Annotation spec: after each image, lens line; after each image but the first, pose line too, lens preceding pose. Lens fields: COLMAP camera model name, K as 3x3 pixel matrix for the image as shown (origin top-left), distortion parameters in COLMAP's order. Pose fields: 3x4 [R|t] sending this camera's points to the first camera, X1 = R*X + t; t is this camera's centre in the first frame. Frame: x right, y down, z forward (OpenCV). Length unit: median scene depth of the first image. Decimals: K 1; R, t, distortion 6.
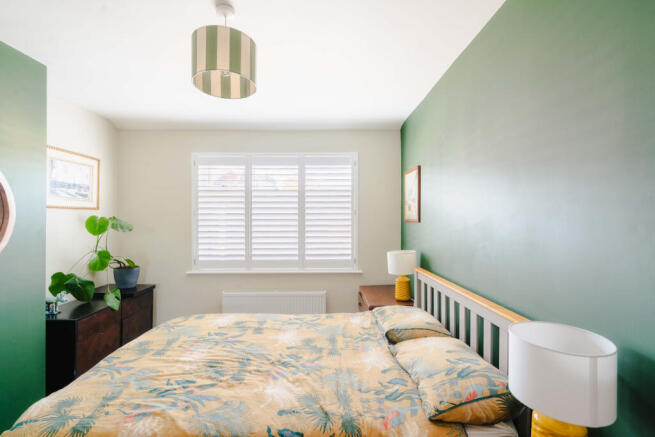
lens RADIAL K [[300.8, 0, 327.0], [0, 300.8, 216.2], [0, 0, 1]] dist [-0.004343, 0.000966]
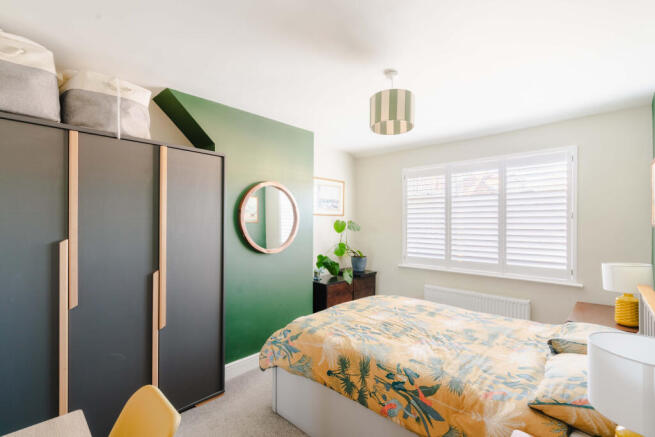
lens RADIAL K [[300.8, 0, 327.0], [0, 300.8, 216.2], [0, 0, 1]] dist [-0.004343, 0.000966]
pose [[0.710775, -0.011032, -0.703333, 0.292555], [0.001475, 0.999898, -0.014192, 0.001018], [0.703417, 0.009050, 0.710719, -0.146083]]
